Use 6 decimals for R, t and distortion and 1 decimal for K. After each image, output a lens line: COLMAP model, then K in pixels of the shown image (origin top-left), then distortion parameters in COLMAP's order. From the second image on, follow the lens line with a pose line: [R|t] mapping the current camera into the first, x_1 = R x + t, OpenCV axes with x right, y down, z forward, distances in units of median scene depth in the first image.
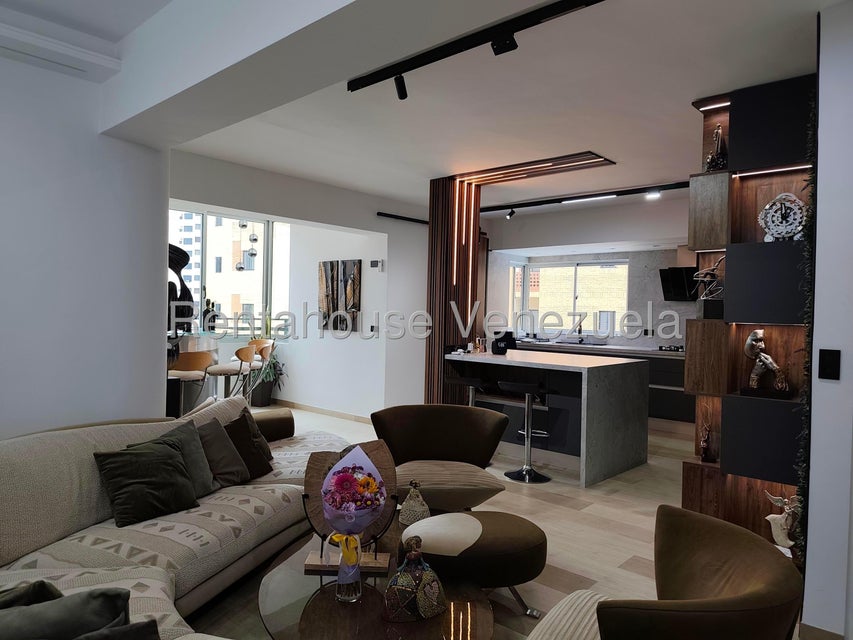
lens RADIAL K [[584.0, 0, 418.9], [0, 584.0, 317.2], [0, 0, 1]] dist [0.059835, -0.086354]
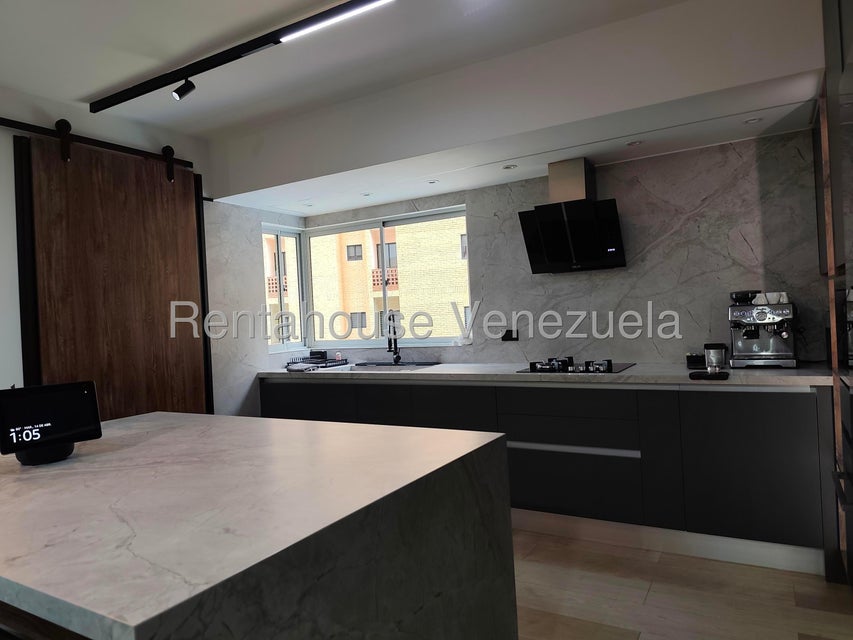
lens RADIAL K [[584.0, 0, 418.9], [0, 584.0, 317.2], [0, 0, 1]] dist [0.059835, -0.086354]
pose [[0.976844, -0.075309, 0.200260, 0.277252], [0.077206, 0.997014, -0.001667, 0.004950], [-0.199537, 0.017090, 0.979741, 0.669645]]
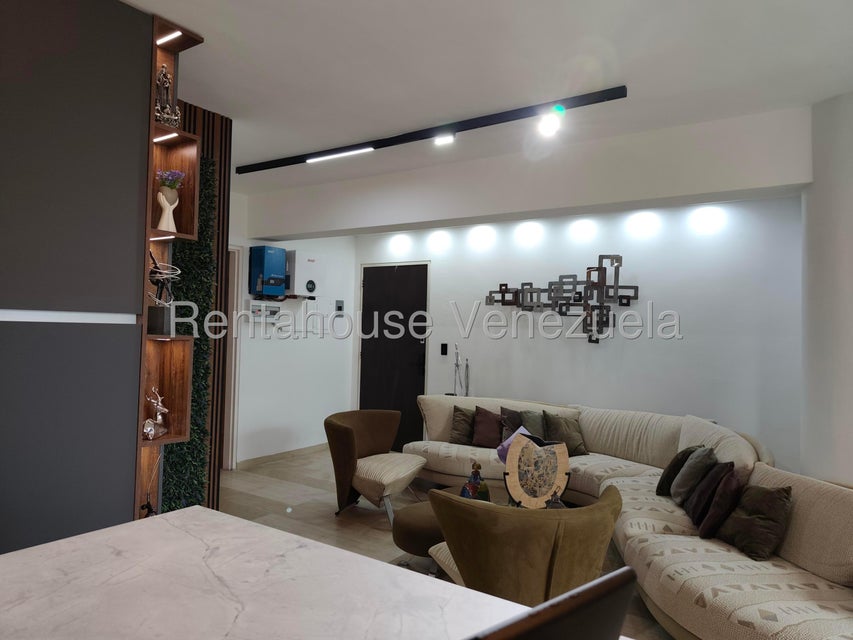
lens RADIAL K [[584.0, 0, 418.9], [0, 584.0, 317.2], [0, 0, 1]] dist [0.059835, -0.086354]
pose [[-0.987396, -0.051766, -0.149561, 0.180991], [-0.050438, 0.998647, -0.012660, -0.015367], [0.150014, -0.004957, -0.988671, 1.092717]]
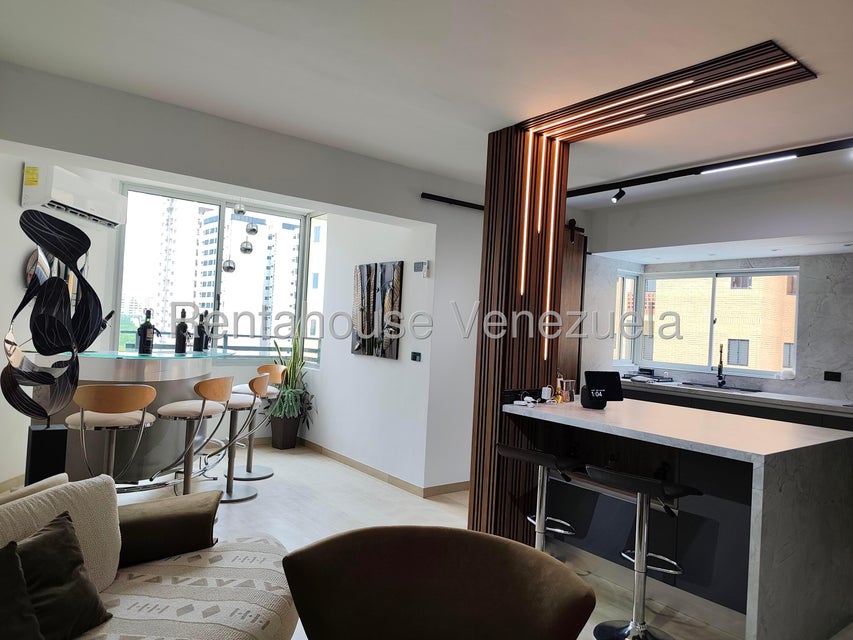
lens RADIAL K [[584.0, 0, 418.9], [0, 584.0, 317.2], [0, 0, 1]] dist [0.059835, -0.086354]
pose [[0.984157, 0.024587, -0.175584, 0.063725], [-0.030585, 0.999035, -0.031535, -0.007588], [0.174639, 0.036405, 0.983959, 0.357793]]
